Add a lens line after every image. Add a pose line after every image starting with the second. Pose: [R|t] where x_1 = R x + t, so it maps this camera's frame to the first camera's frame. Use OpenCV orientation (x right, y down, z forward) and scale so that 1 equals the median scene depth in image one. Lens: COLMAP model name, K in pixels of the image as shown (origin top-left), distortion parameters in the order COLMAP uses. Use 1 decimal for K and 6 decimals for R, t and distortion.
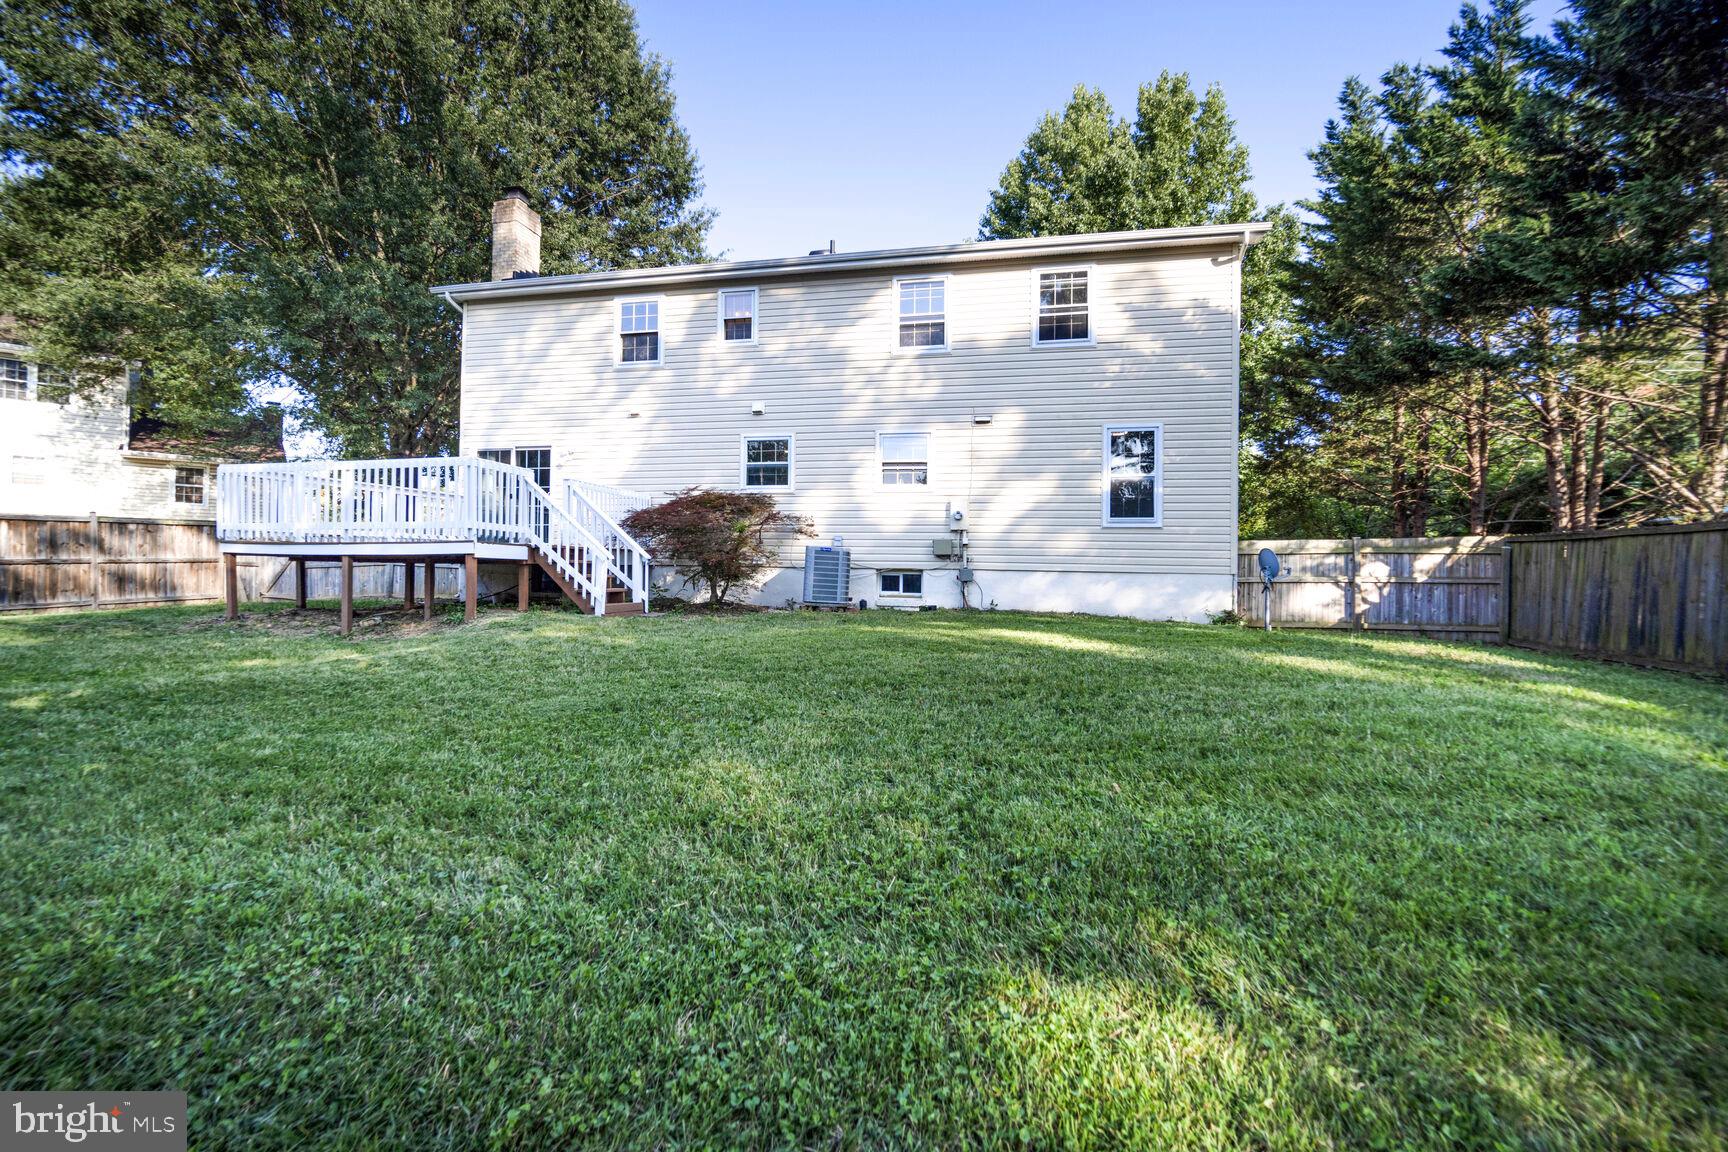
lens RADIAL K [[709.2, 0, 847.7], [0, 709.2, 575.4], [0, 0, 1]] dist [-0.010941, 0.000746]
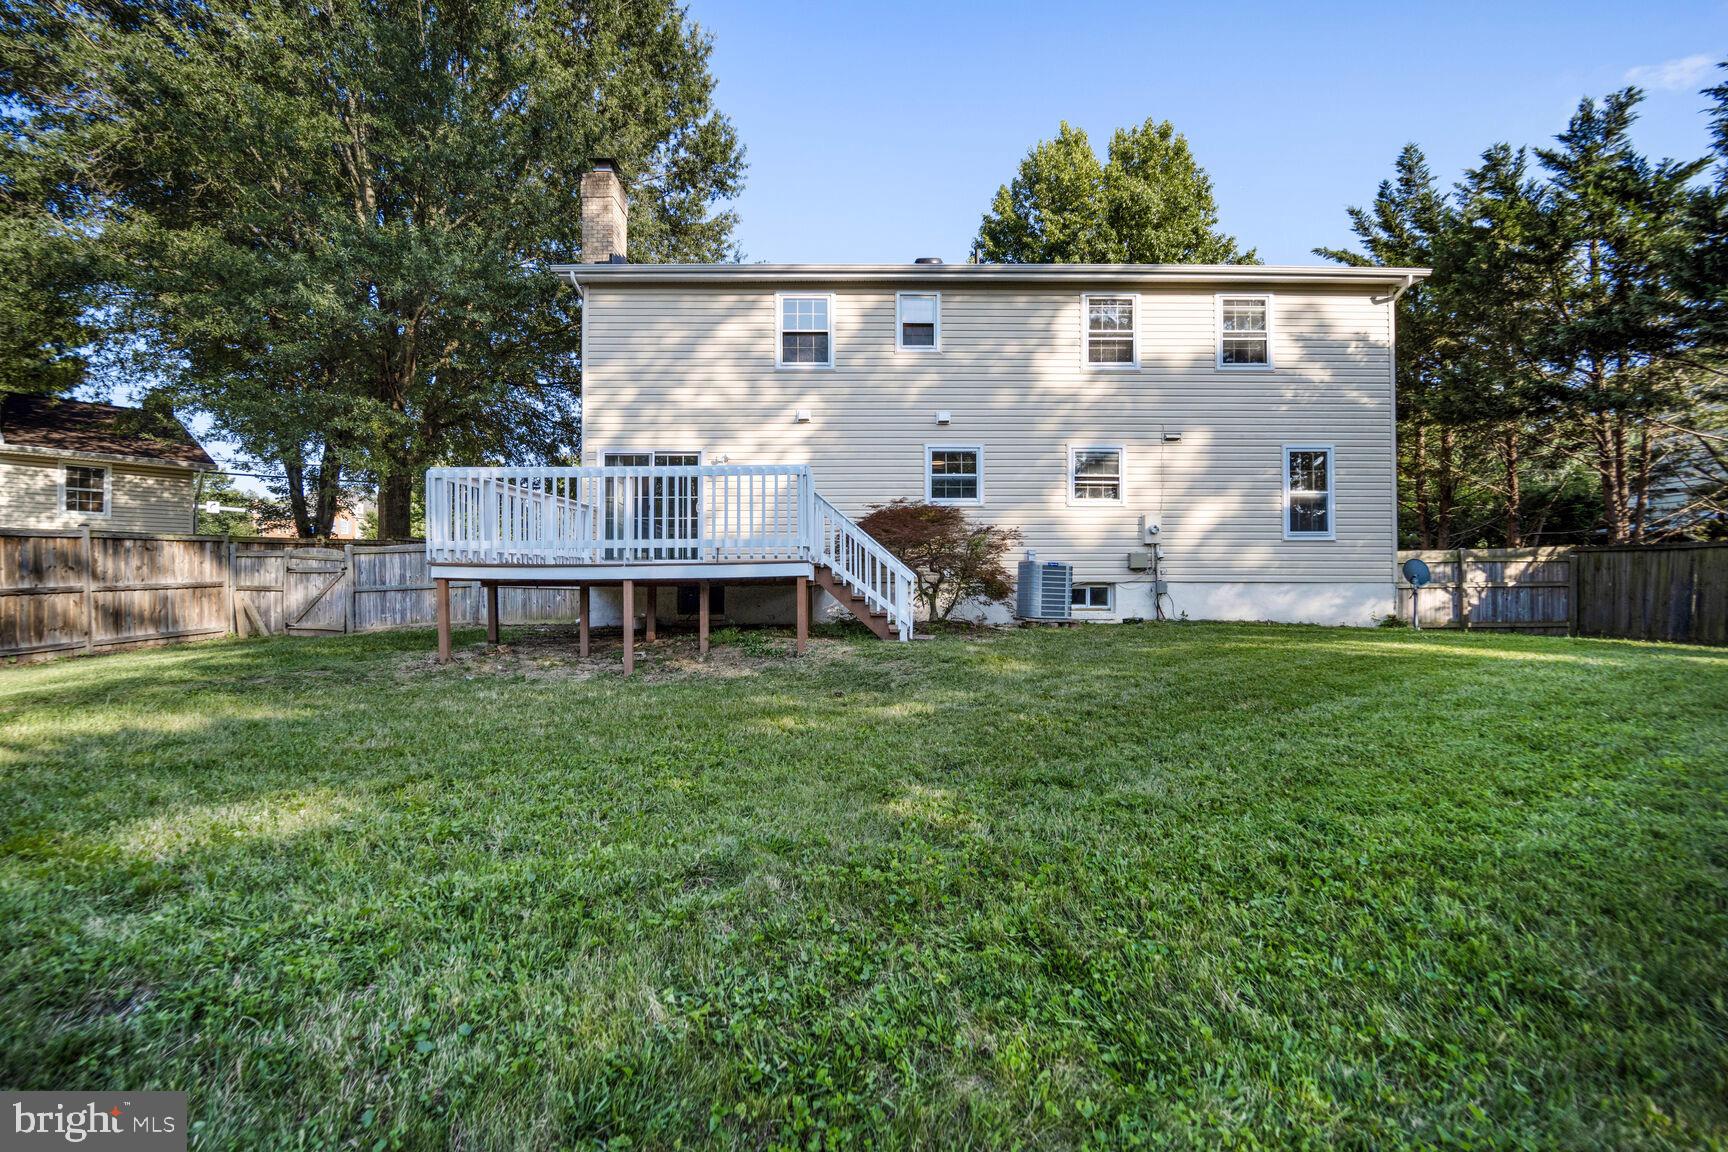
lens RADIAL K [[709.2, 0, 860.5], [0, 709.2, 582.4], [0, 0, 1]] dist [-0.010941, 0.000746]
pose [[0.977110, -0.016708, 0.212076, -0.462663], [0.017429, 0.999847, -0.001530, -0.013411], [-0.212018, 0.005192, 0.977252, 0.086402]]
